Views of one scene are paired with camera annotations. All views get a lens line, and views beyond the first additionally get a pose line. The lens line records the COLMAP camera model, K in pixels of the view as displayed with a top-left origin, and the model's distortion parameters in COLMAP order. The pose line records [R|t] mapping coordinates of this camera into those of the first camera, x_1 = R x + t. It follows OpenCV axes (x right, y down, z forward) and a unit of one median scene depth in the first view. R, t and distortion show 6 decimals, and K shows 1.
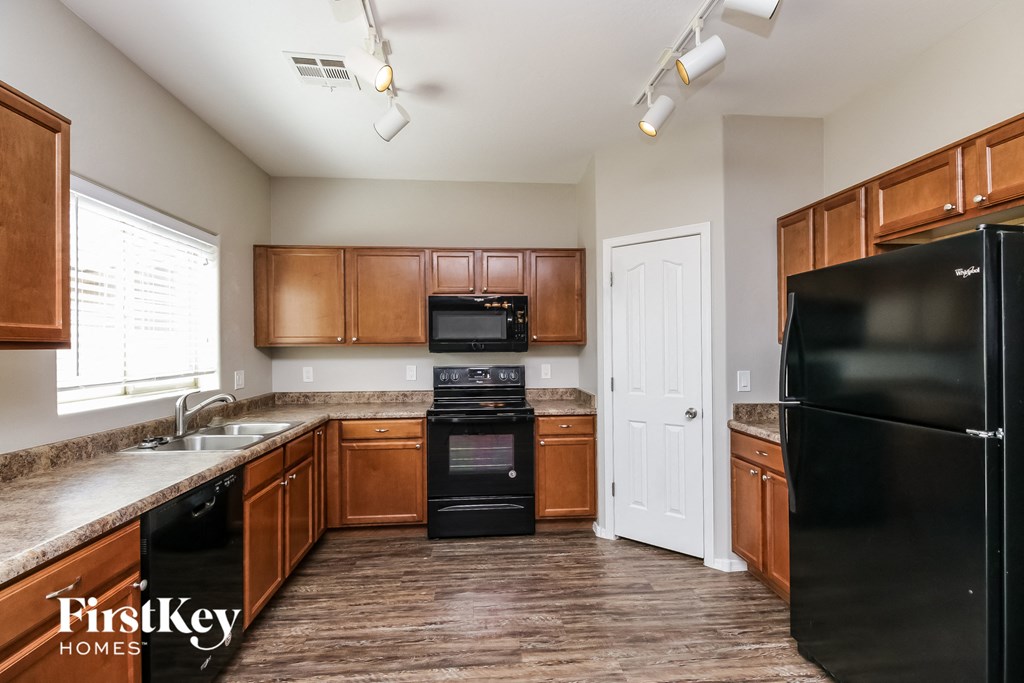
lens RADIAL K [[471.4, 0, 512.2], [0, 471.4, 345.9], [0, 0, 1]] dist [0.001100, 0.000073]
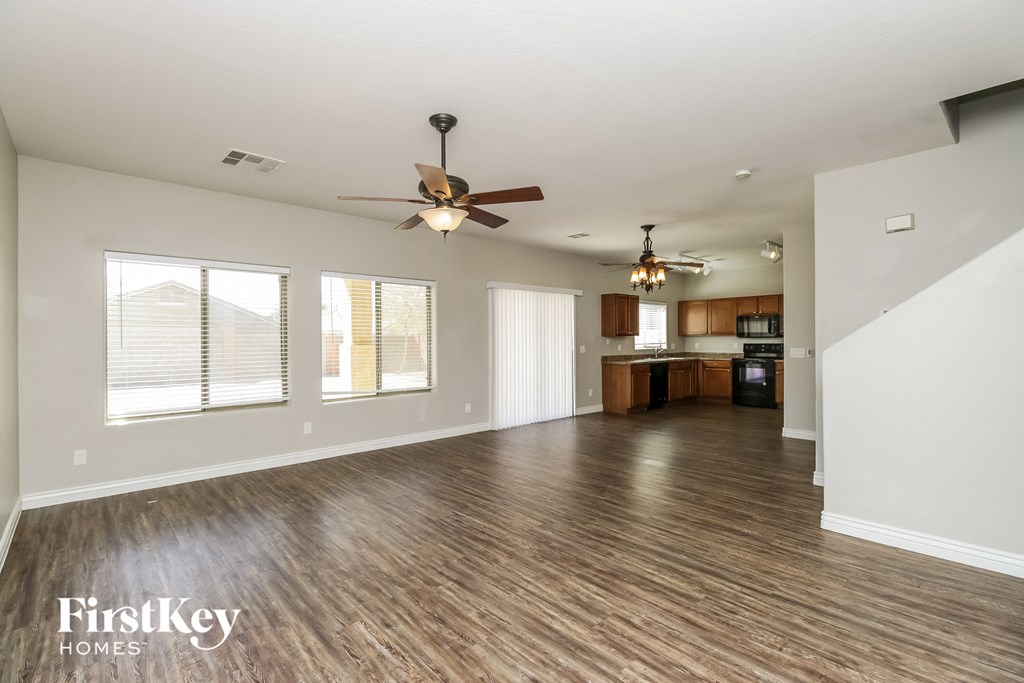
lens RADIAL K [[471.4, 0, 512.6], [0, 471.4, 340.2], [0, 0, 1]] dist [0.001100, 0.000073]
pose [[0.606999, 0.004503, -0.794690, 1.236384], [0.004213, 0.999952, 0.008884, 0.000492], [0.794691, -0.008740, 0.606951, -1.707135]]
